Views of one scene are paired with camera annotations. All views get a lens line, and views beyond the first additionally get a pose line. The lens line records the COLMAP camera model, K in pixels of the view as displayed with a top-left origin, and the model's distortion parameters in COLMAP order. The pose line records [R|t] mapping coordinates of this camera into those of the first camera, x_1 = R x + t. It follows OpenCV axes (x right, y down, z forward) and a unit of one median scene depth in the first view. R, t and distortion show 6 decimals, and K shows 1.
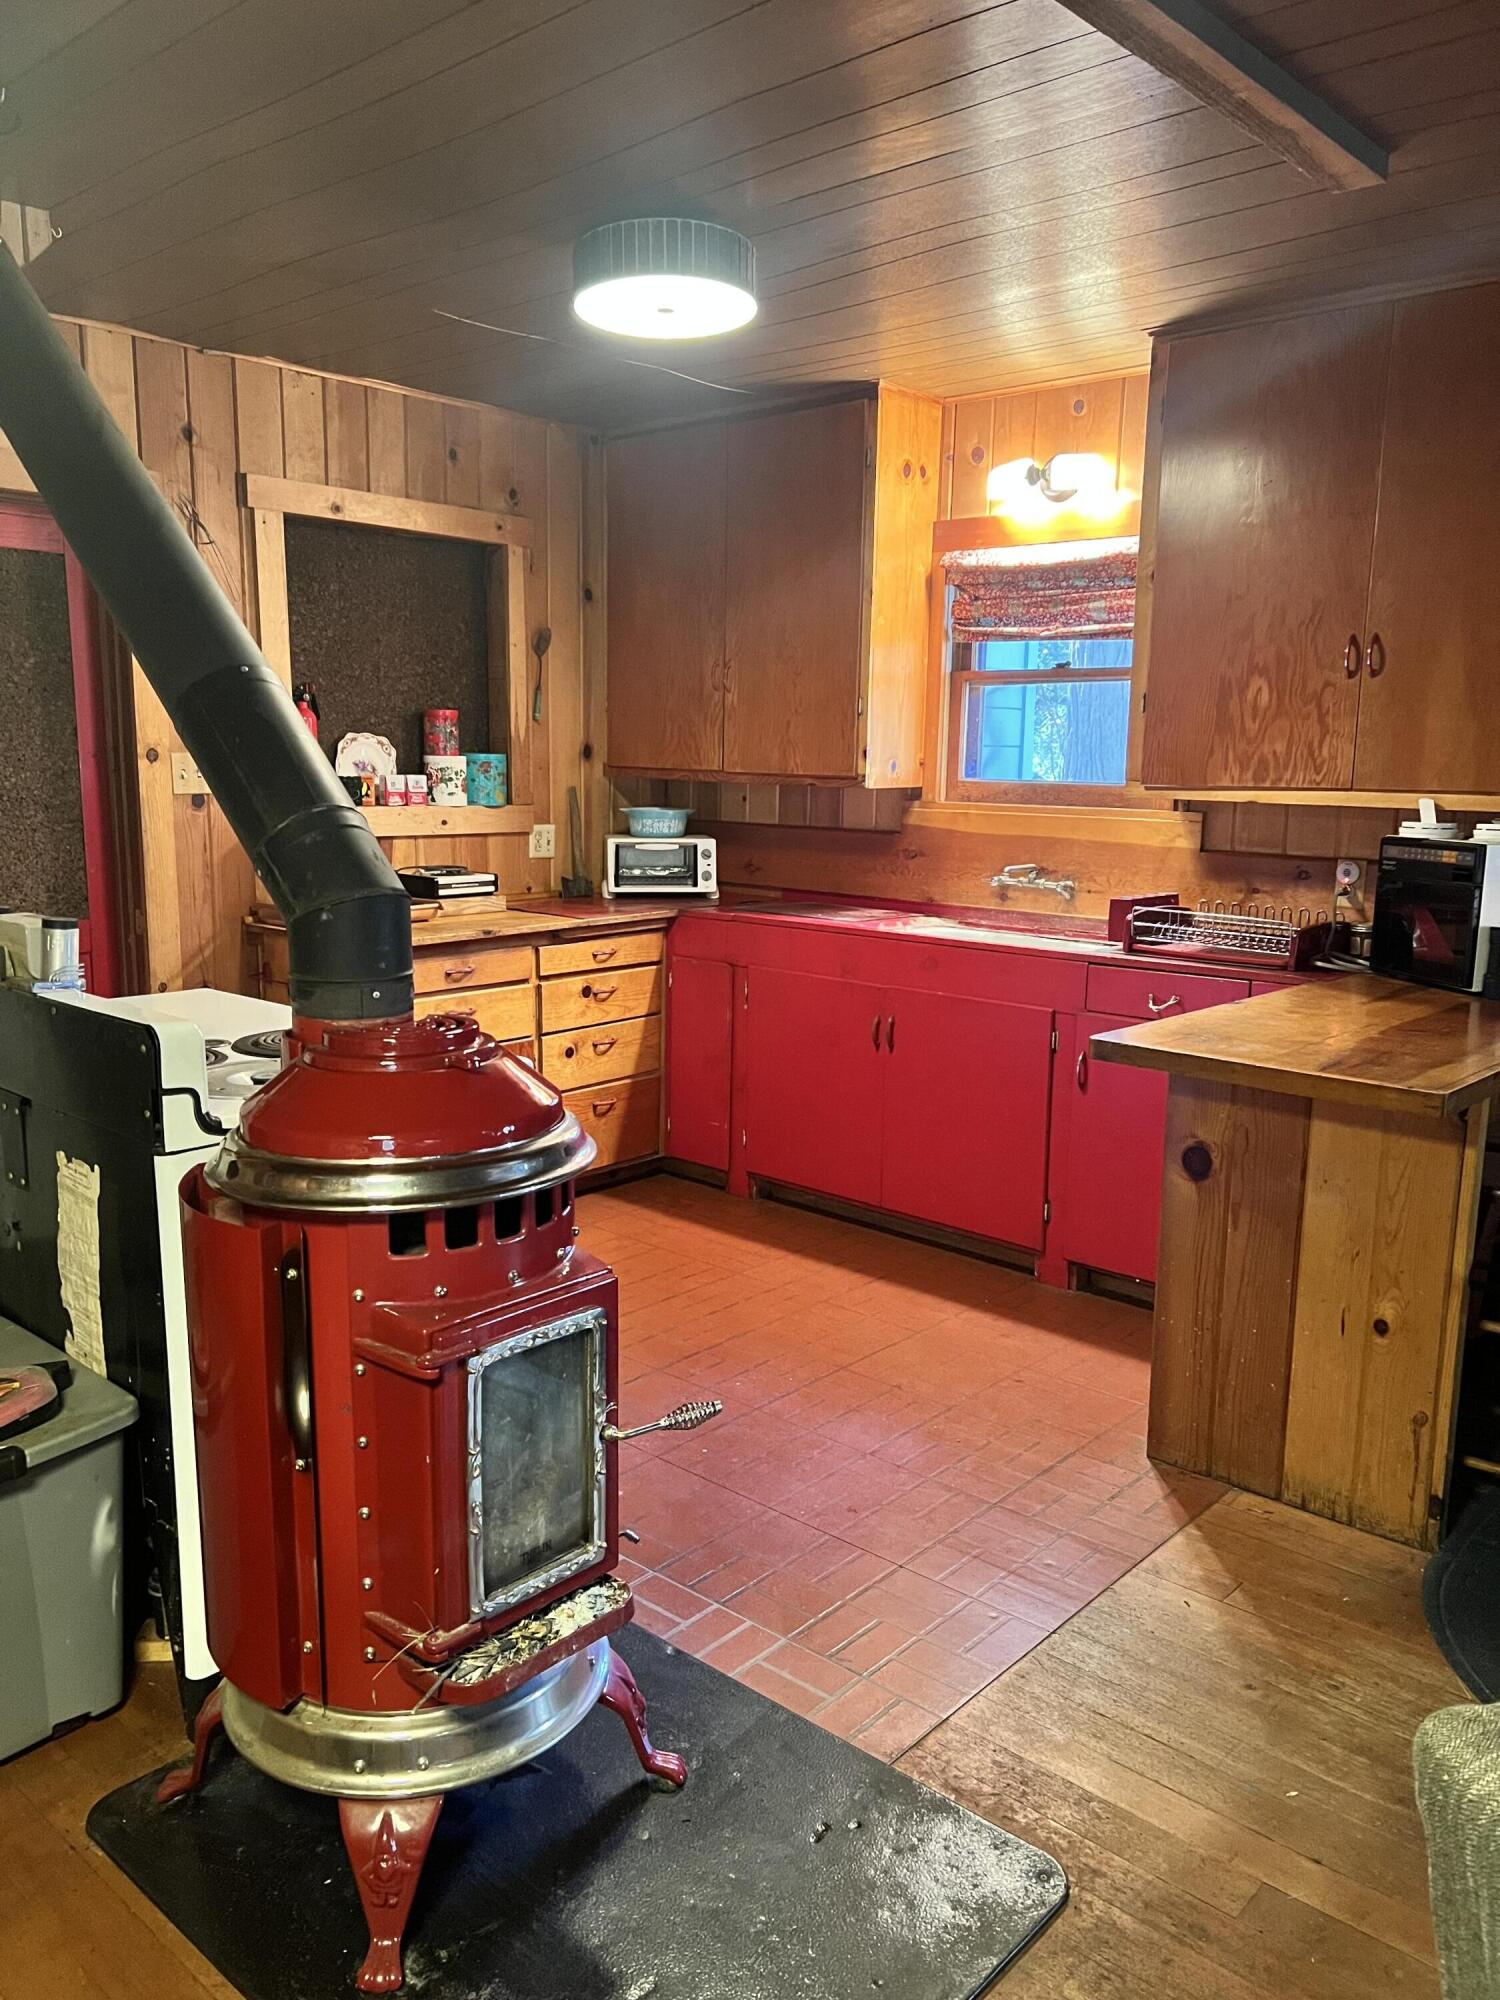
lens RADIAL K [[1504.2, 0, 733.3], [0, 1504.2, 1032.9], [0, 0, 1]] dist [0.055439, -0.059012]
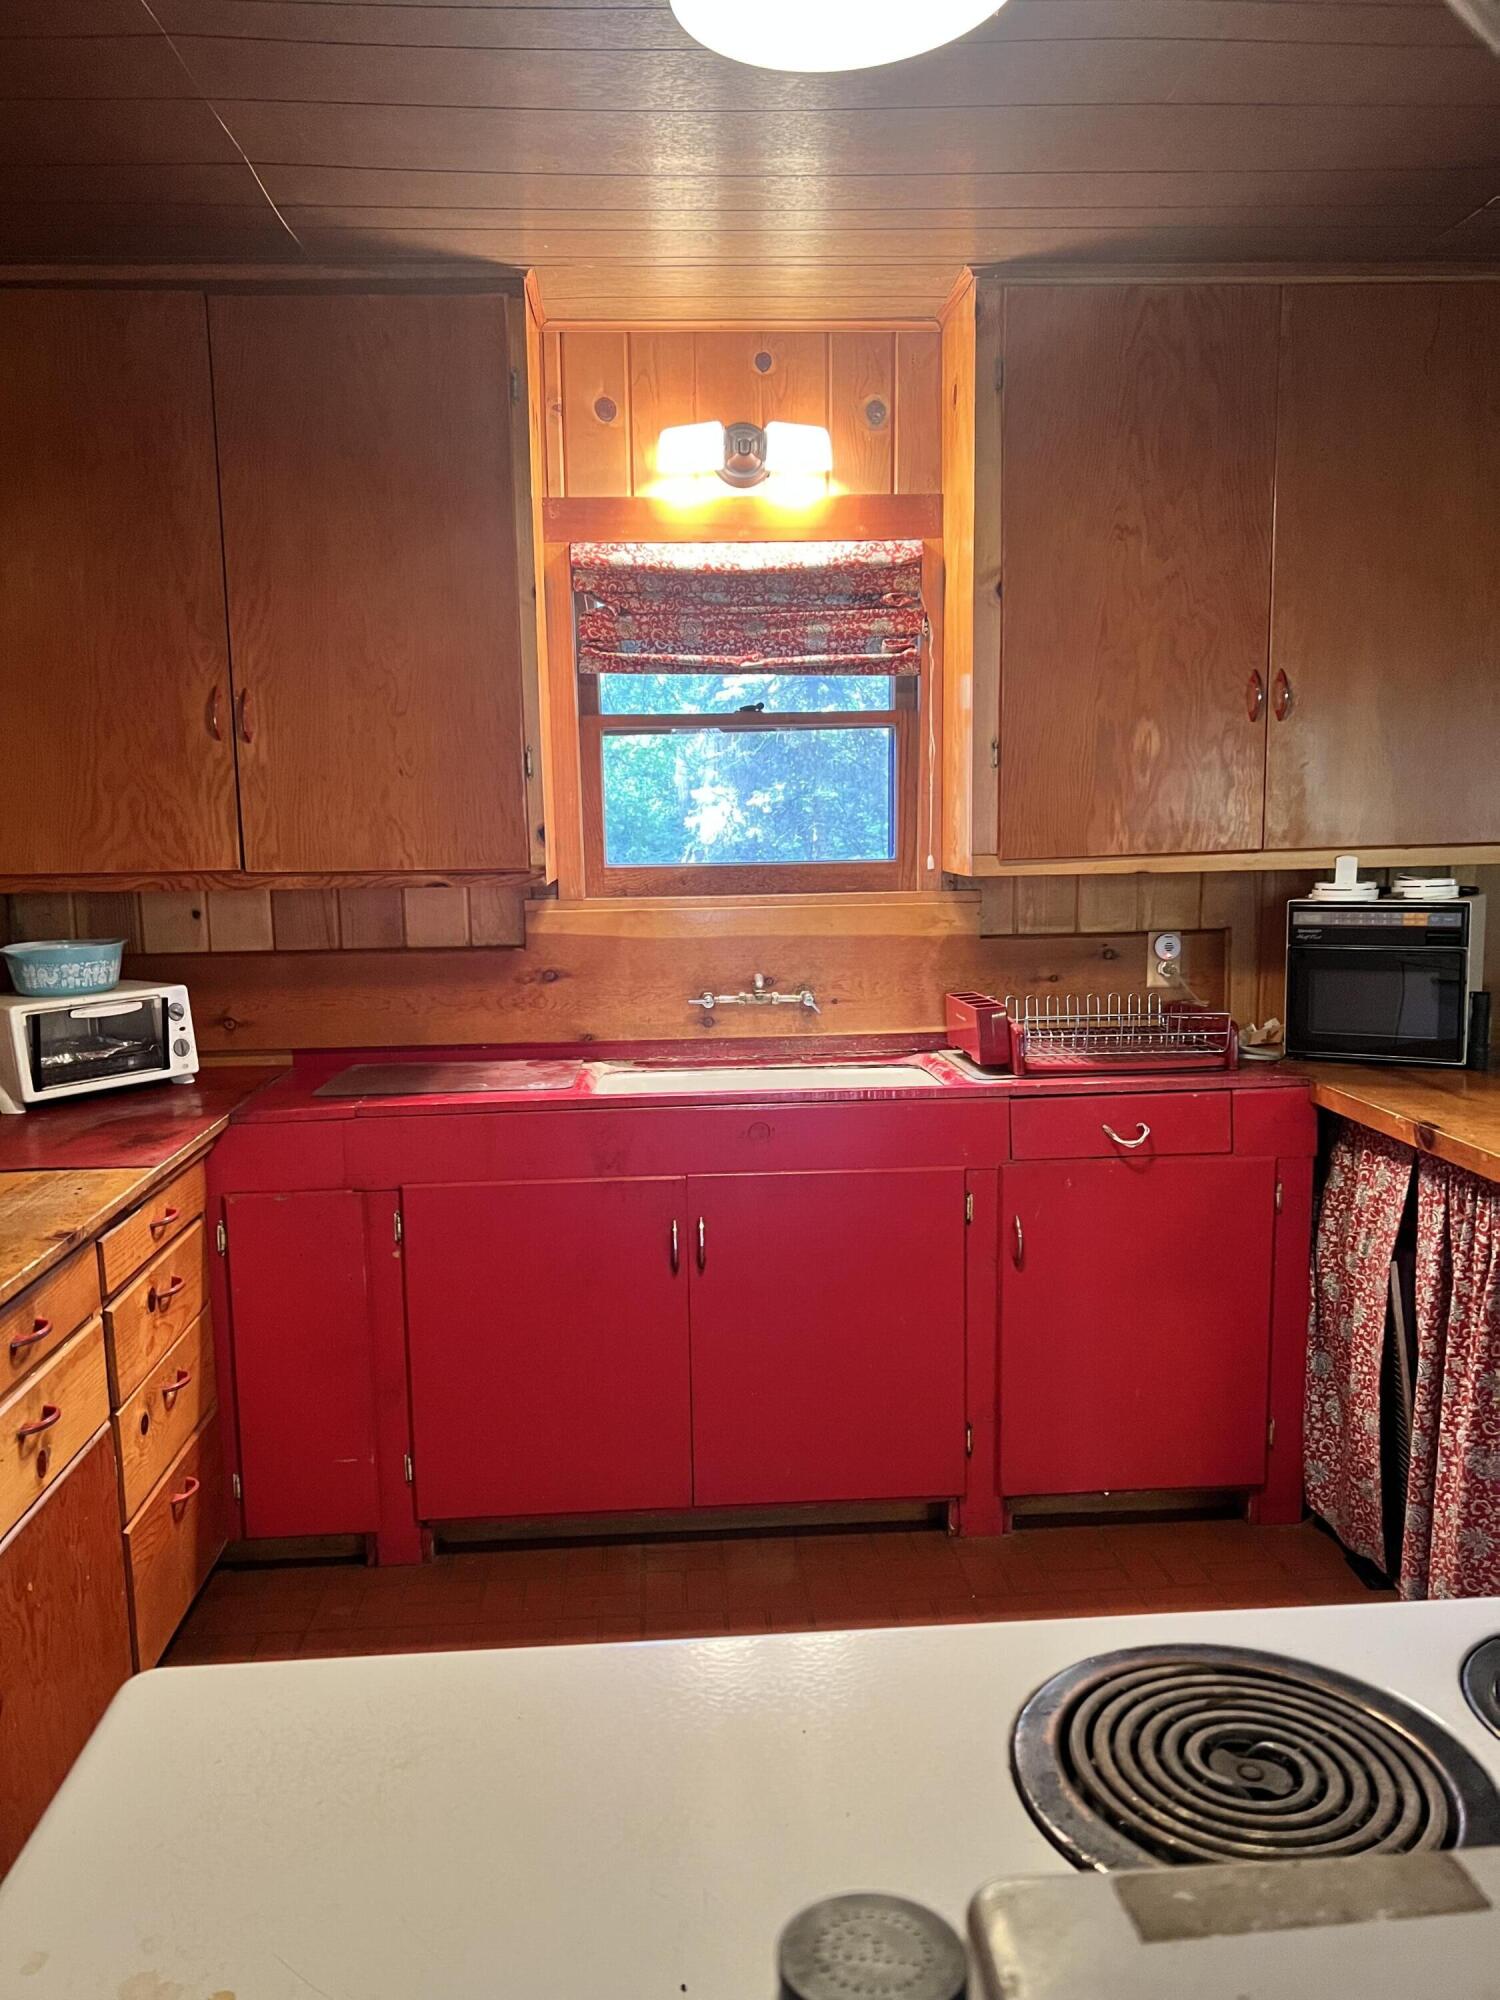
lens RADIAL K [[1504.2, 0, 741.7], [0, 1504.2, 1010.6], [0, 0, 1]] dist [0.055439, -0.059012]
pose [[0.699732, -0.124023, 0.703558, -0.324204], [0.164377, 0.986343, 0.010390, -0.102241], [-0.695238, 0.108378, 0.710562, 0.483357]]
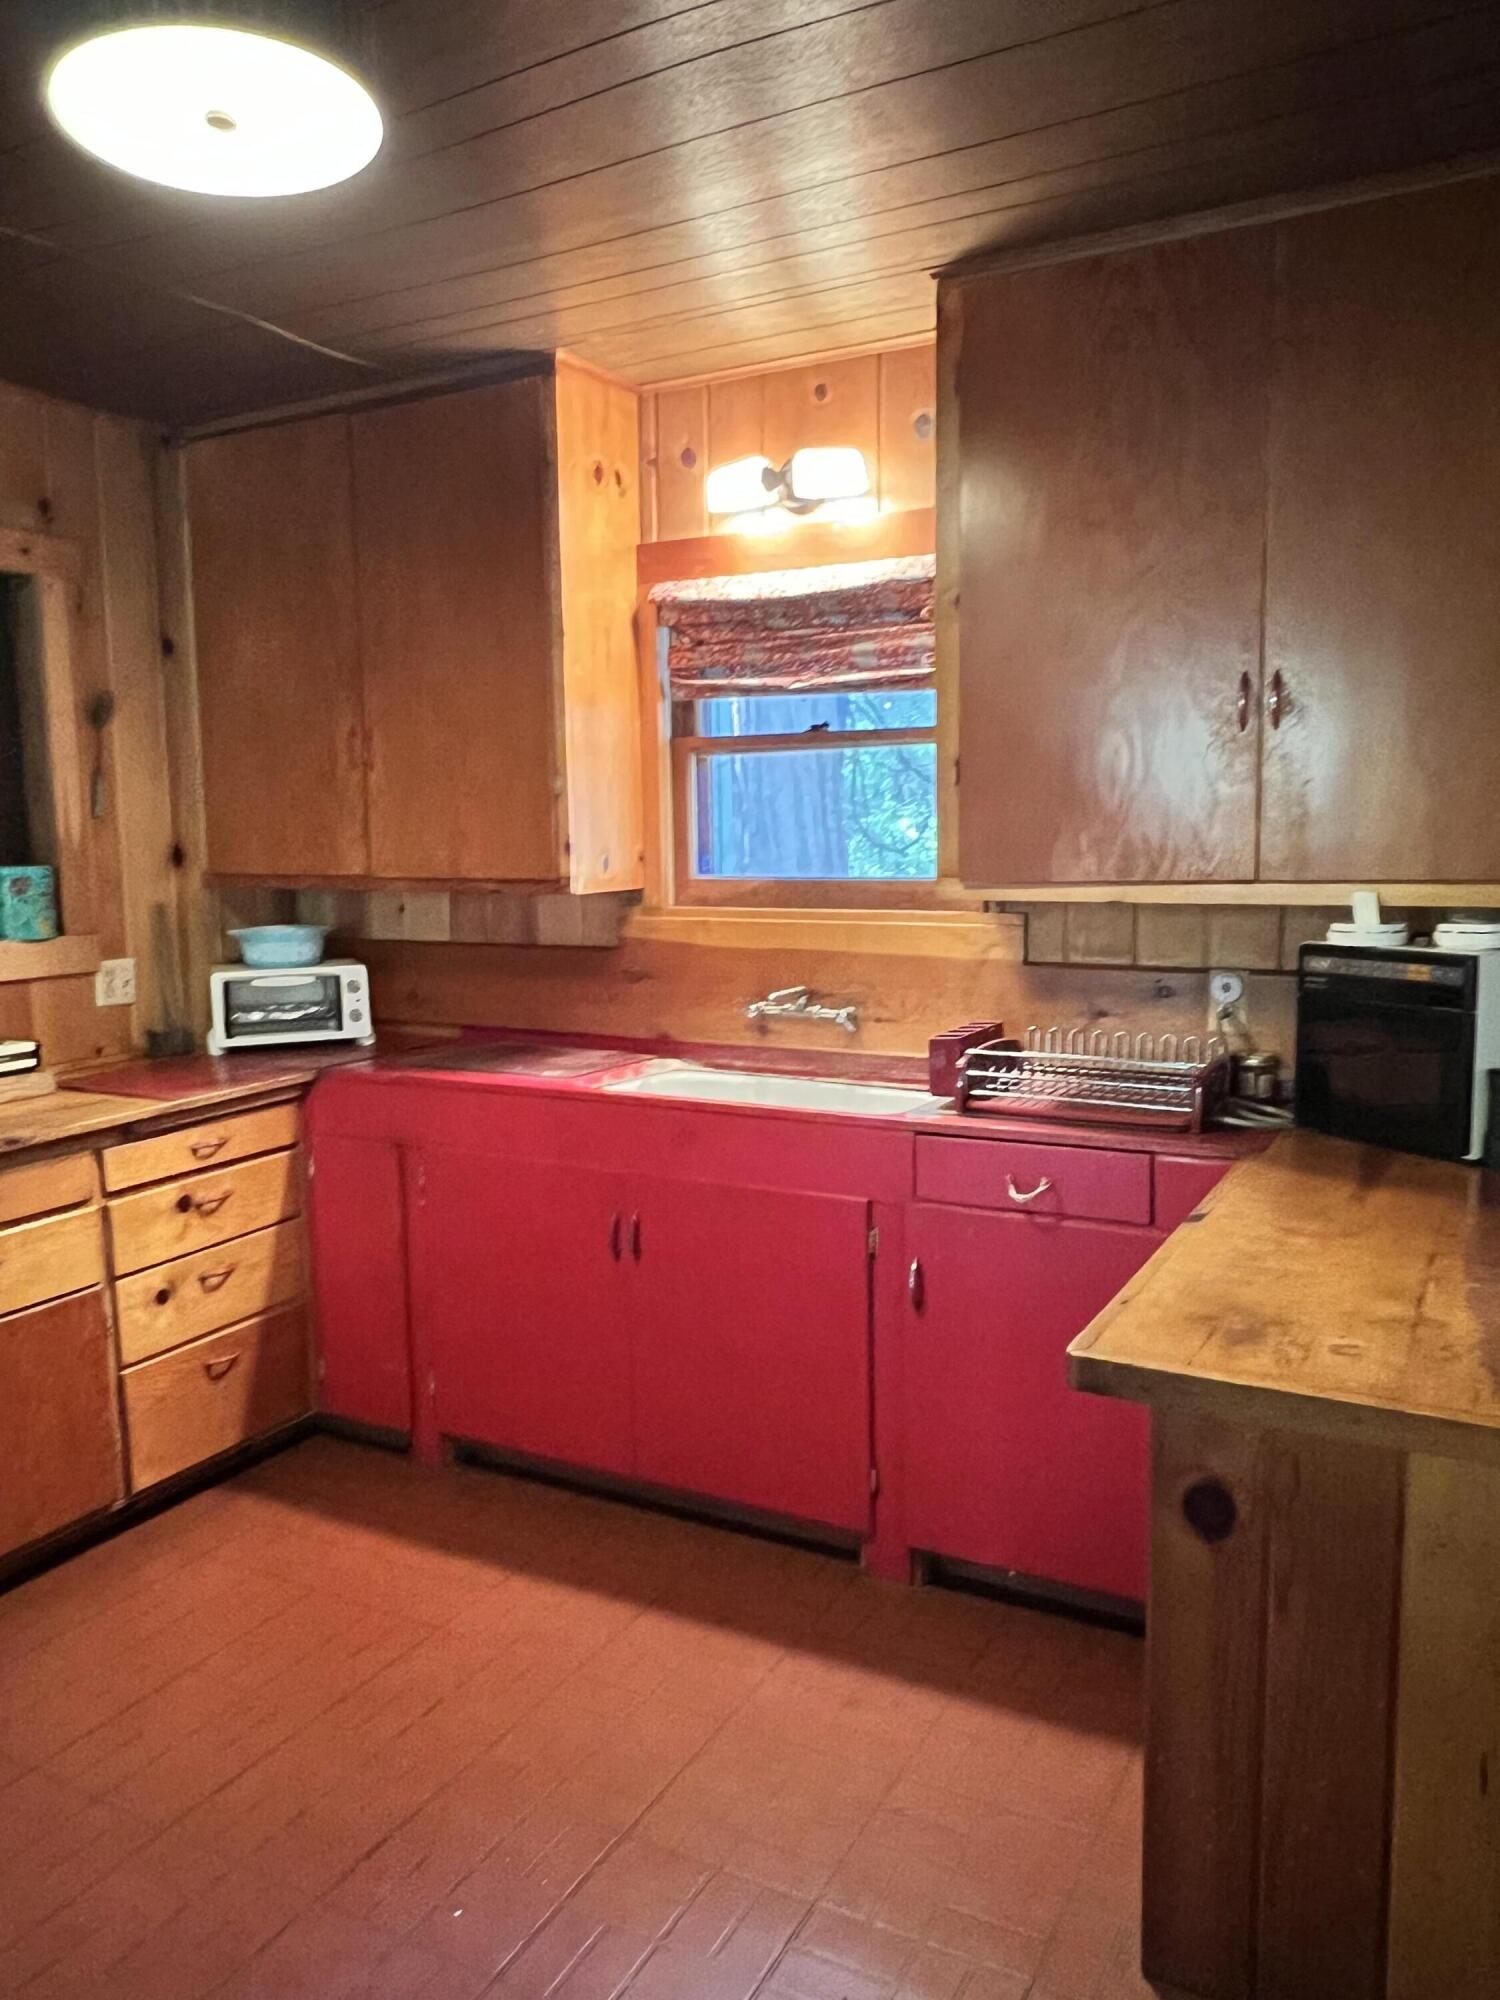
lens RADIAL K [[1442.6, 0, 738.7], [0, 1442.6, 1005.5], [0, 0, 1]] dist [-0.003887, -0.004362]
pose [[0.970877, -0.059404, 0.232097, 0.000881], [0.074268, 0.995674, -0.055830, -0.064283], [-0.227777, 0.071442, 0.971089, 0.307819]]
